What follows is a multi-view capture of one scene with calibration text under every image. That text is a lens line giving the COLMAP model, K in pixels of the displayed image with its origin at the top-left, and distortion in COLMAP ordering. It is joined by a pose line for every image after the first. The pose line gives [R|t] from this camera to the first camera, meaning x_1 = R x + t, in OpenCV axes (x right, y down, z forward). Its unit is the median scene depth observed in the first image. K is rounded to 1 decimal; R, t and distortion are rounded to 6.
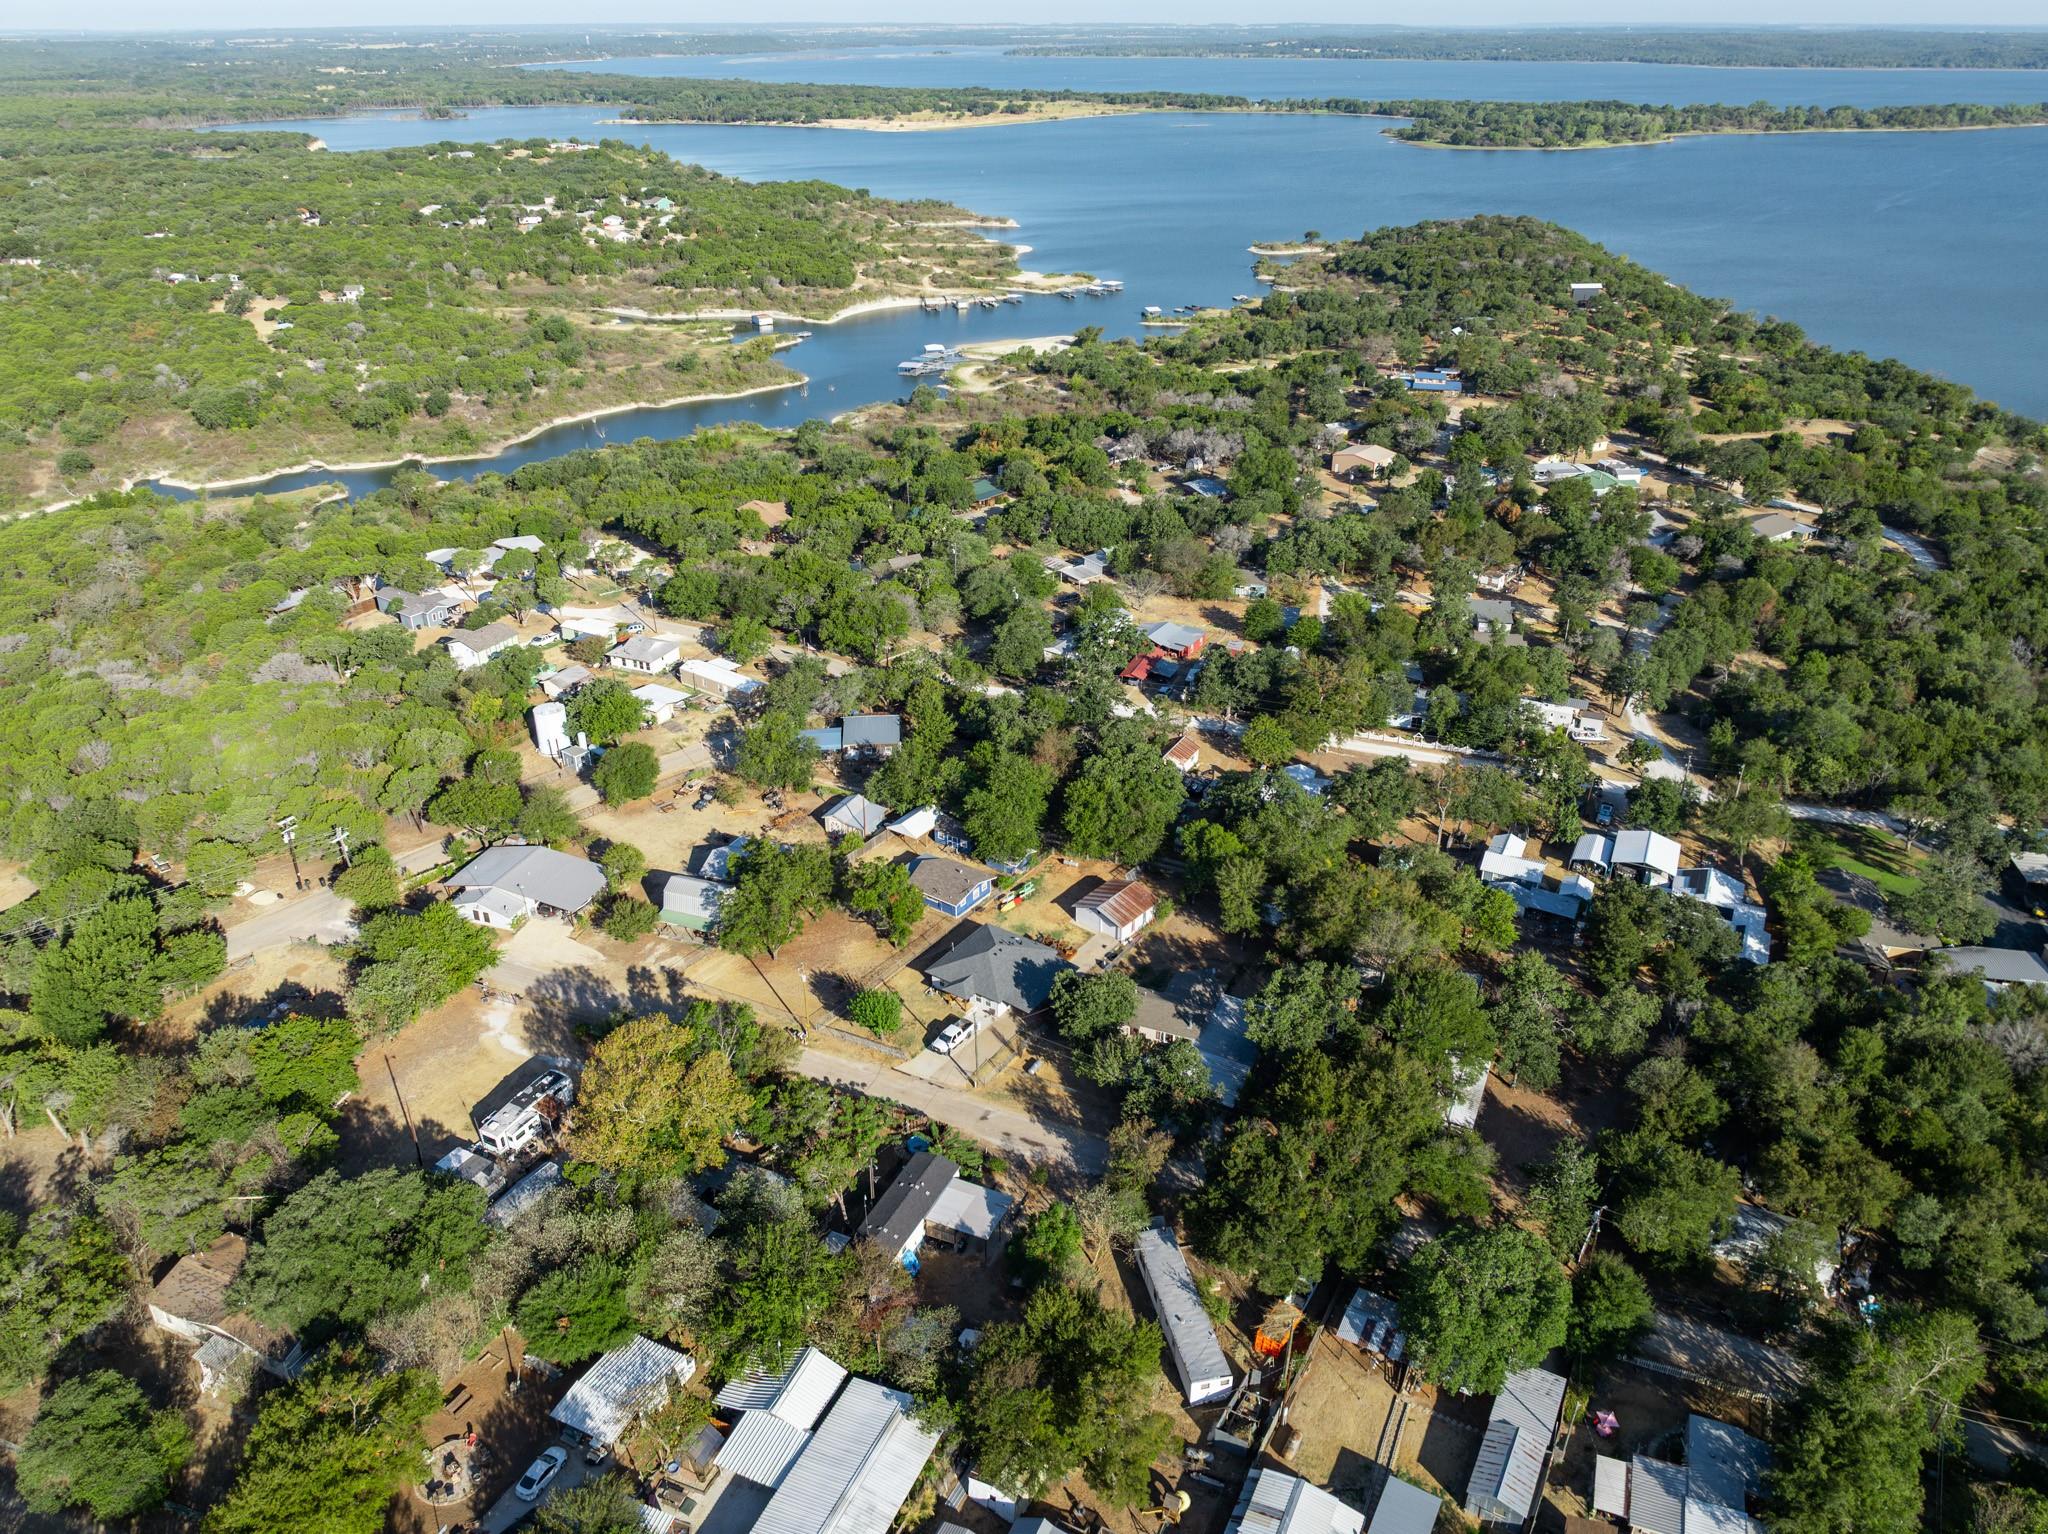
lens RADIAL K [[1438.6, 0, 1024.3], [0, 1438.6, 778.9], [0, 0, 1]] dist [-0.035873, 0.031293]
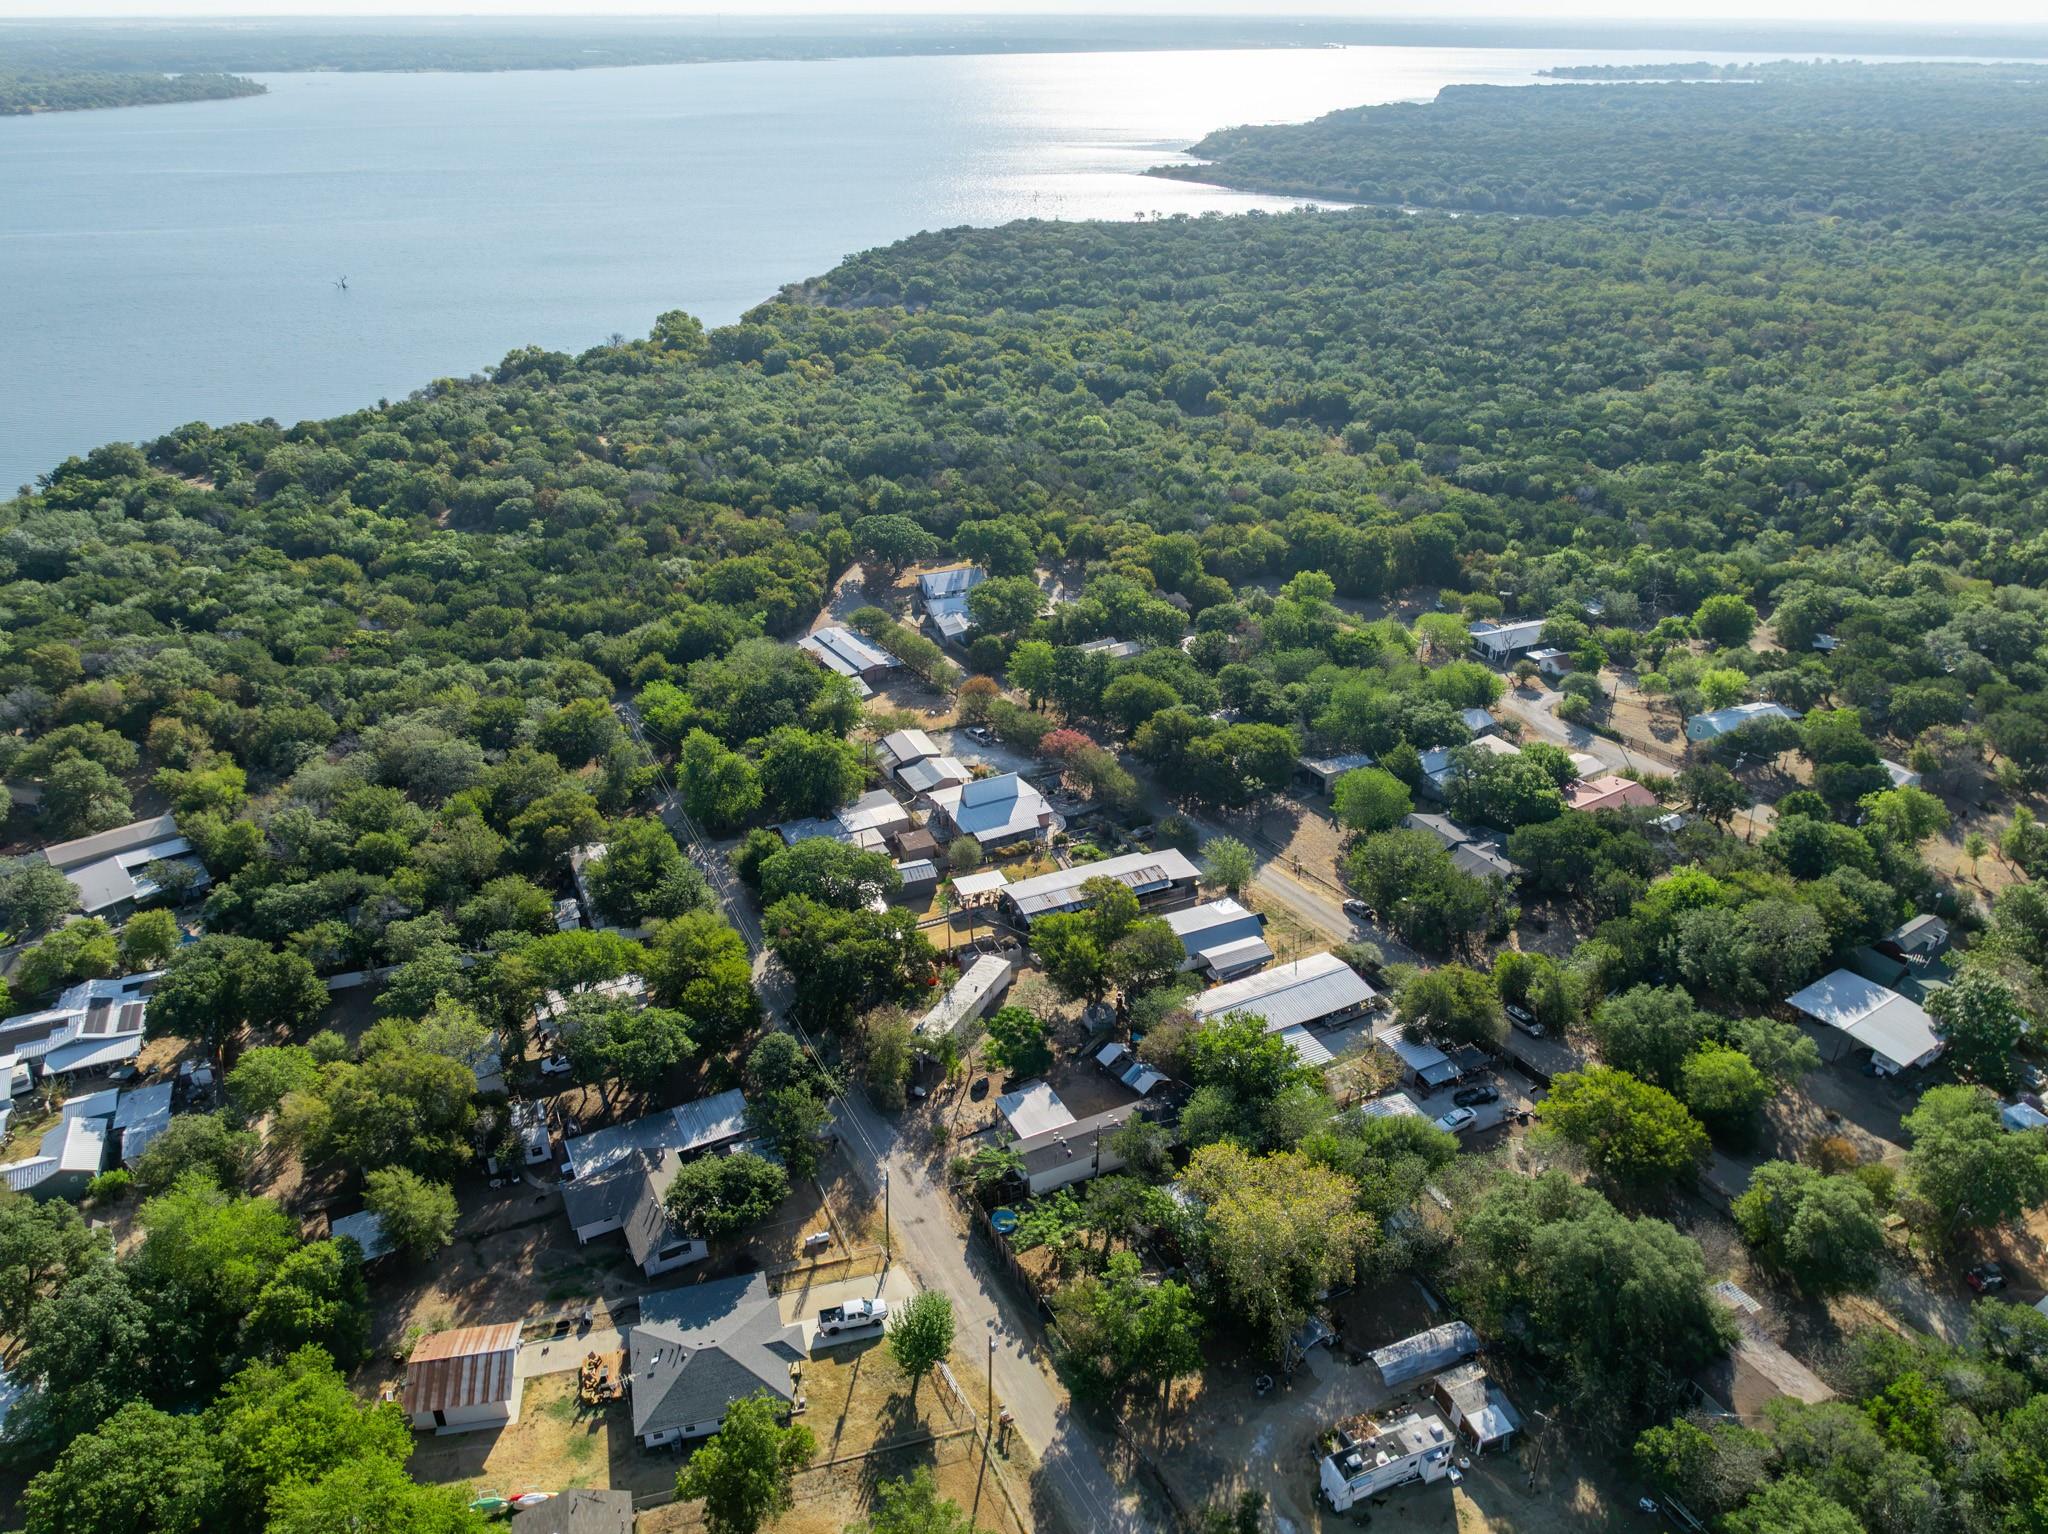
lens RADIAL K [[1438.6, 0, 1024.3], [0, 1438.6, 778.9], [0, 0, 1]] dist [-0.035873, 0.031293]
pose [[-0.773575, -0.298837, 0.558819, -0.443285], [0.298462, 0.606088, 0.737278, -0.512082], [-0.559019, 0.737126, -0.379662, 0.976523]]
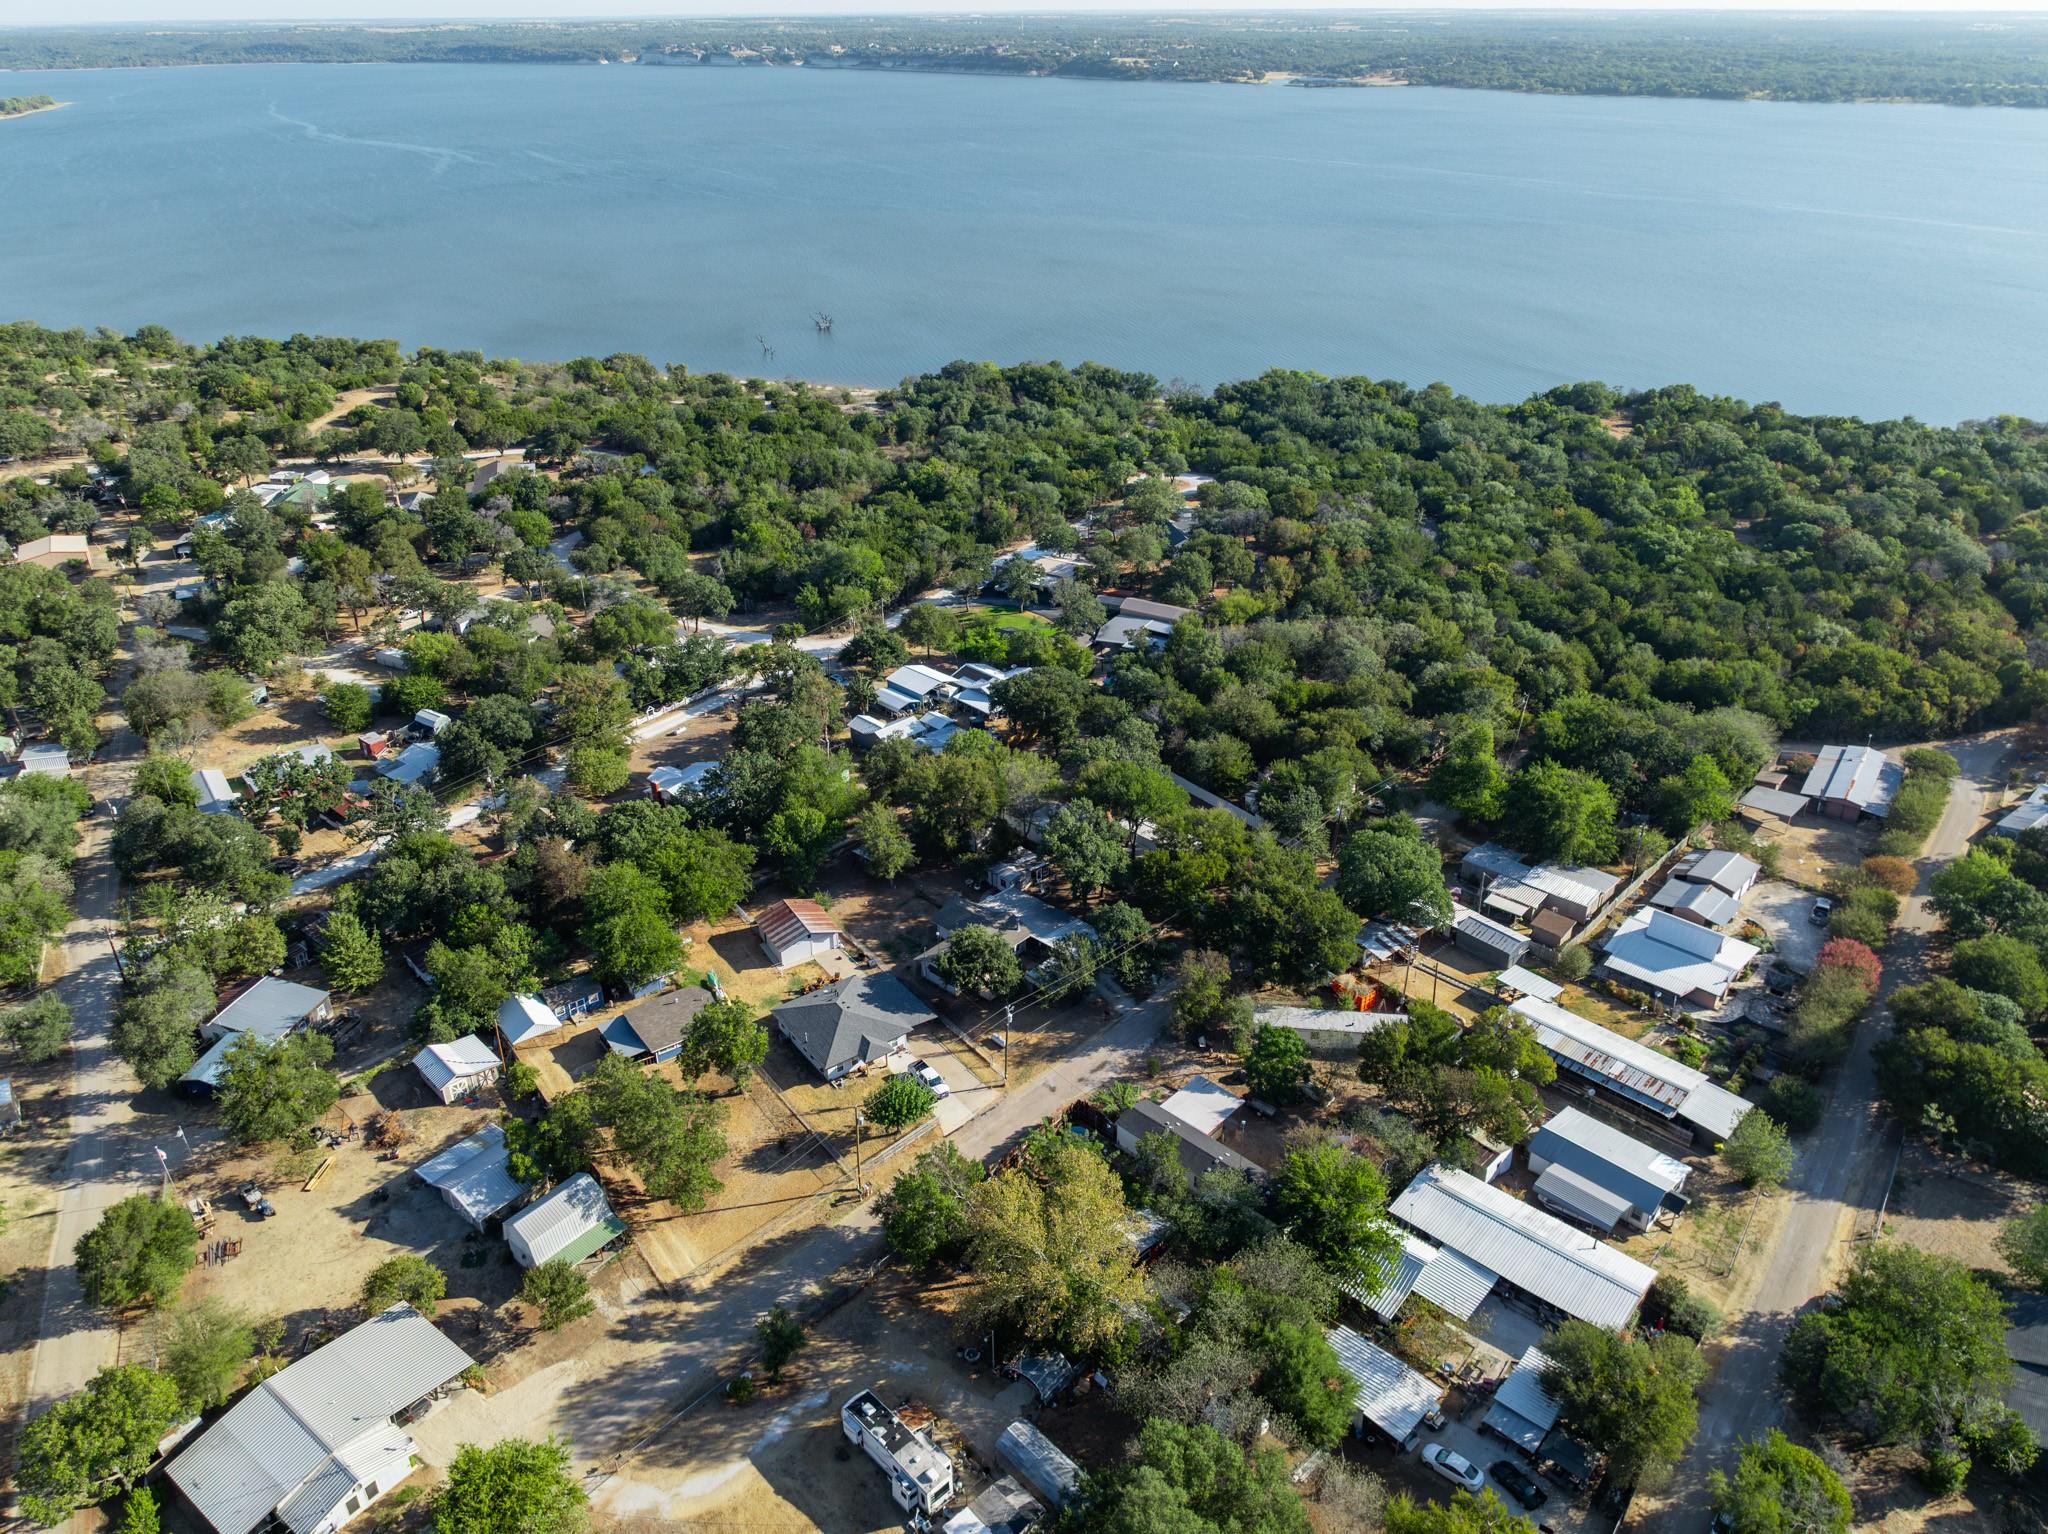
lens RADIAL K [[1438.6, 0, 1024.3], [0, 1438.6, 778.9], [0, 0, 1]] dist [-0.035873, 0.031293]
pose [[0.320788, -0.449003, 0.833961, -0.685434], [0.446836, 0.848094, 0.284734, -0.214170], [-0.835124, 0.281305, 0.472689, 0.426929]]
